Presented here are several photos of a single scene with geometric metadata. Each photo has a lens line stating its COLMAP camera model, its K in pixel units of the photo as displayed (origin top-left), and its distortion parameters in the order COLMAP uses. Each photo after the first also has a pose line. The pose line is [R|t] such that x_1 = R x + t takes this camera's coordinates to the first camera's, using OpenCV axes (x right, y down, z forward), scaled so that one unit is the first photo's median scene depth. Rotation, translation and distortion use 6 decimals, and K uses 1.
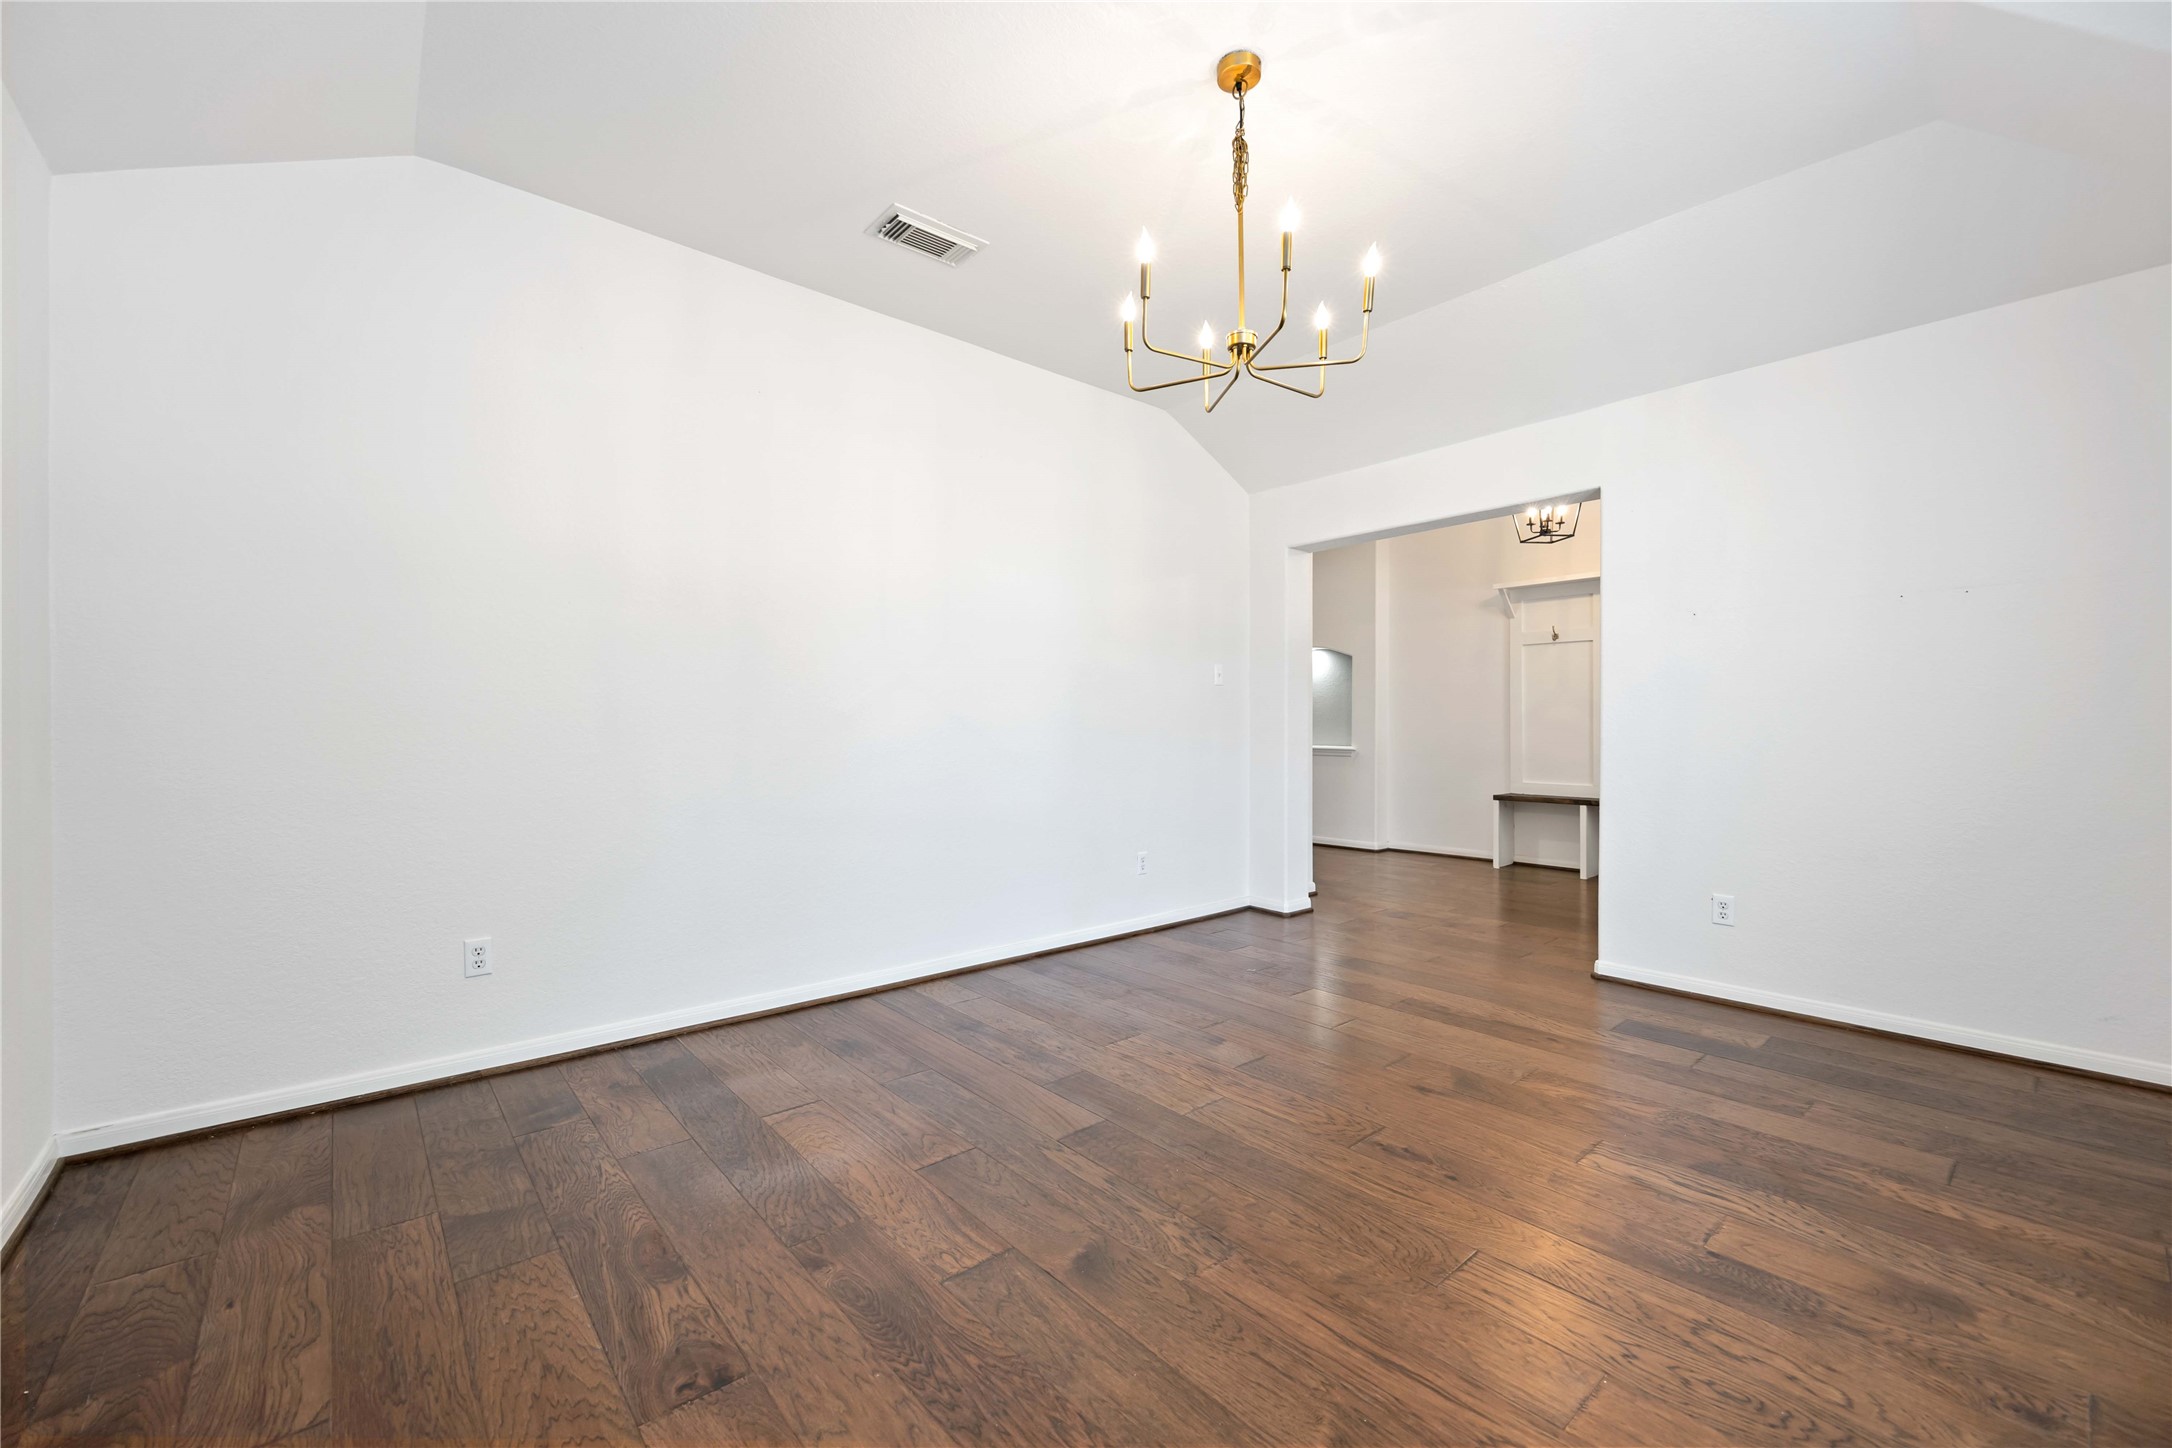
lens RADIAL K [[880.0, 0, 1080.7], [0, 880.0, 711.1], [0, 0, 1]] dist [-0.002125, -0.000237]
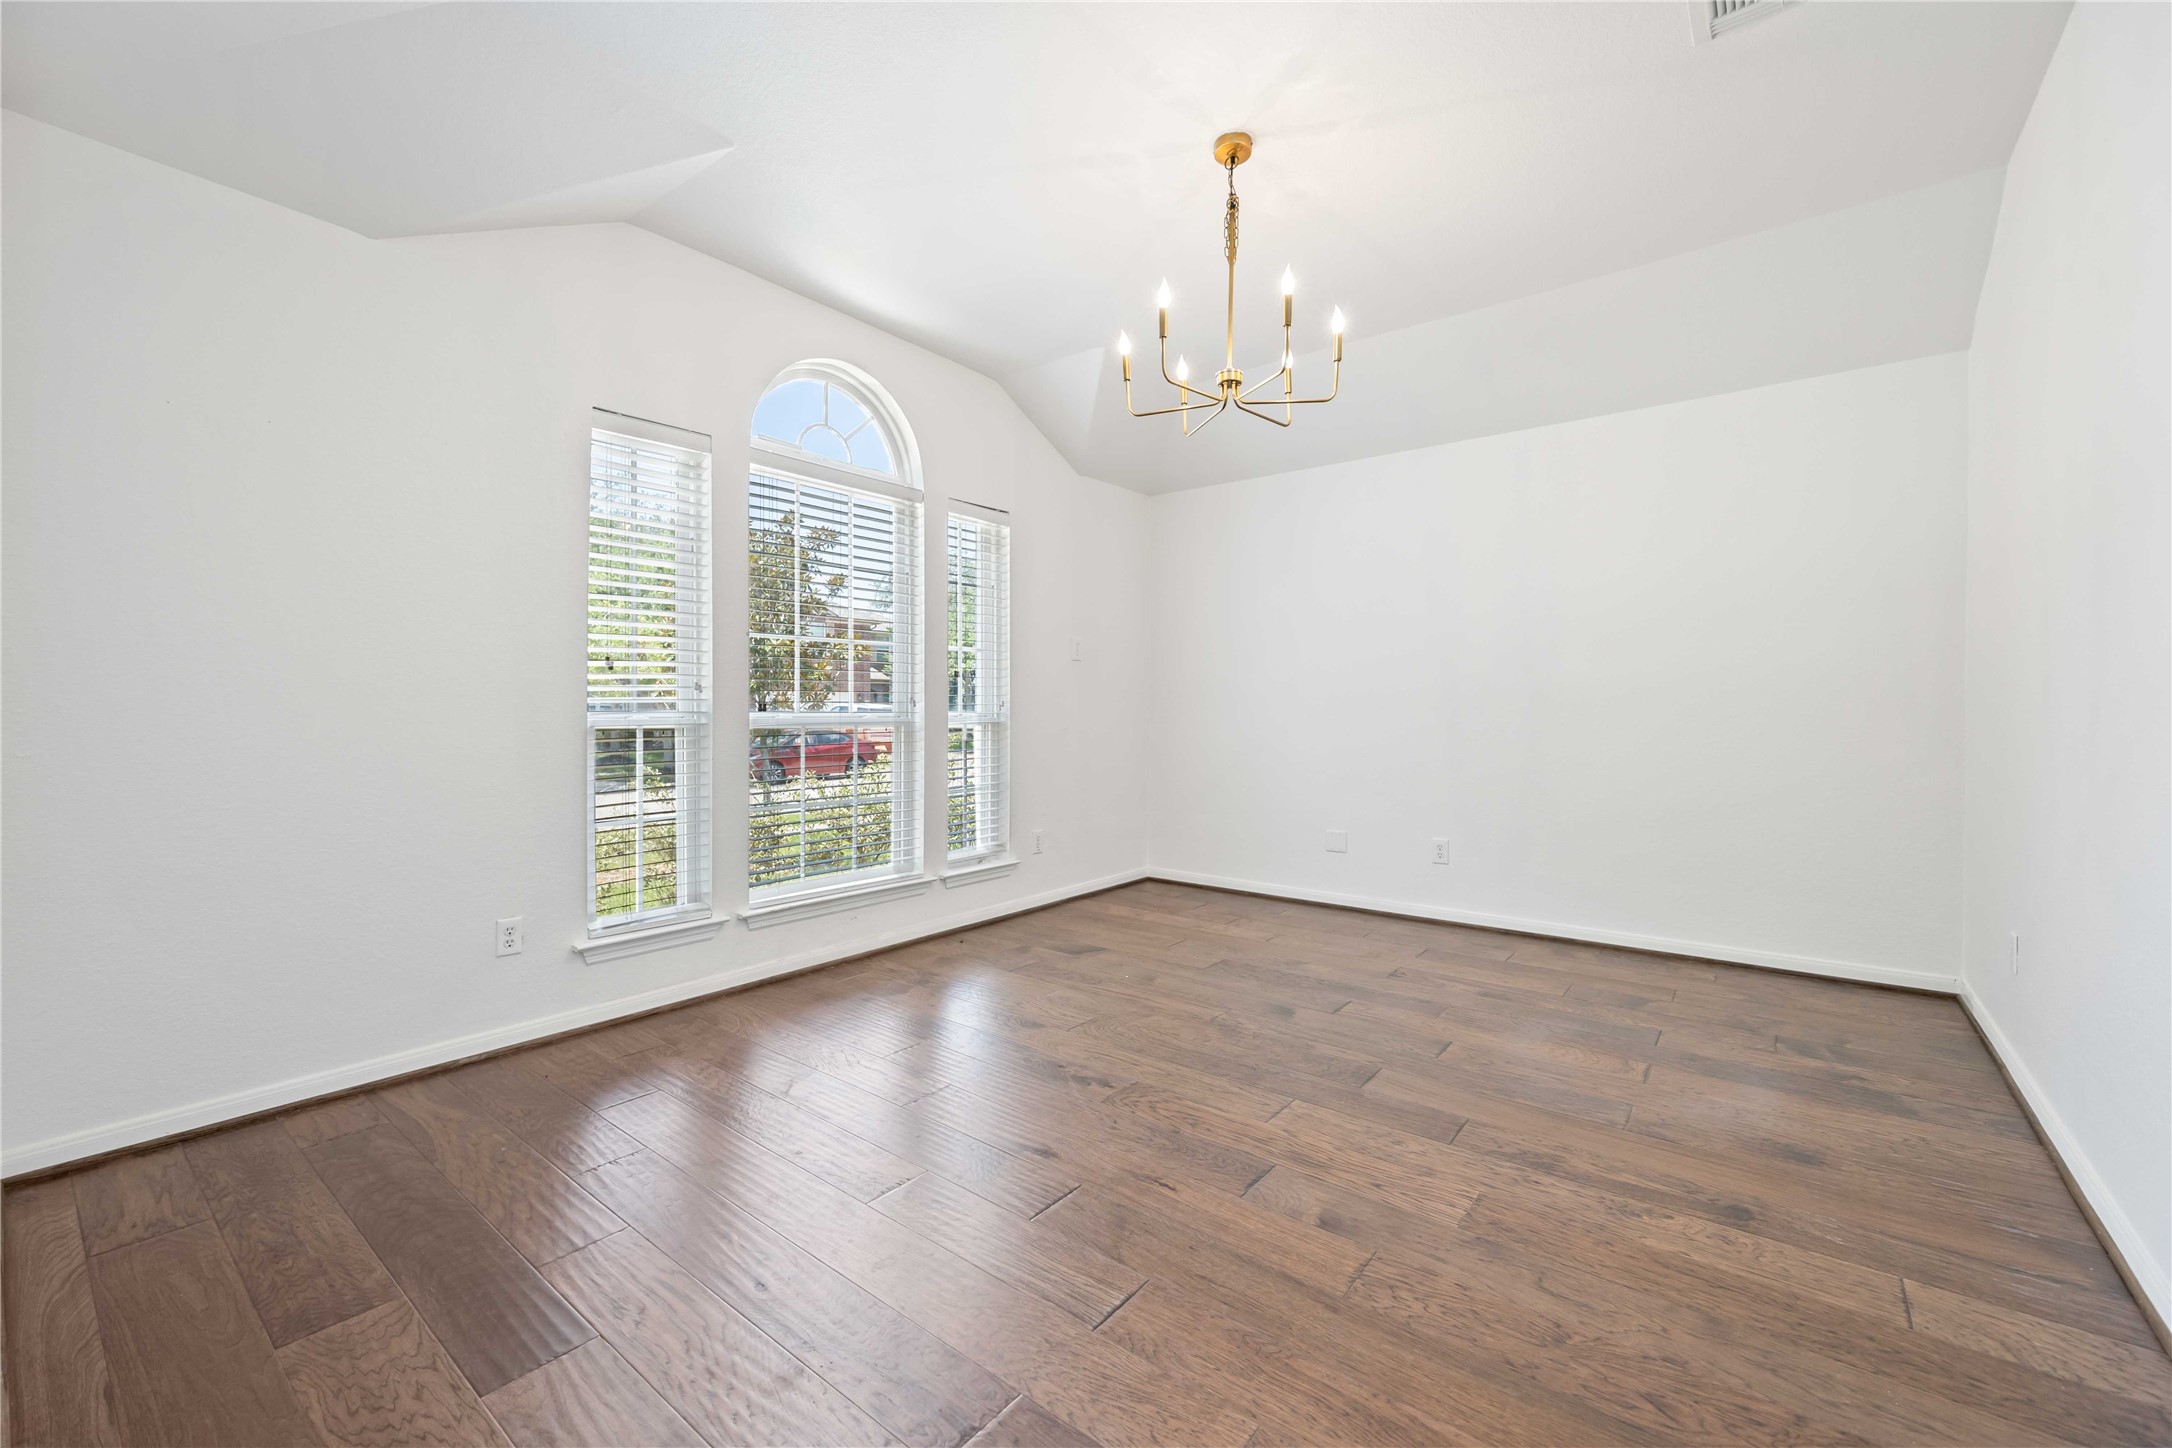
lens RADIAL K [[880.0, 0, 1080.7], [0, 880.0, 711.1], [0, 0, 1]] dist [-0.002125, -0.000237]
pose [[-0.982117, 0.000087, -0.188270, 0.575275], [0.002293, 0.999931, -0.011500, 0.030162], [0.188256, -0.011726, -0.982050, 2.049819]]
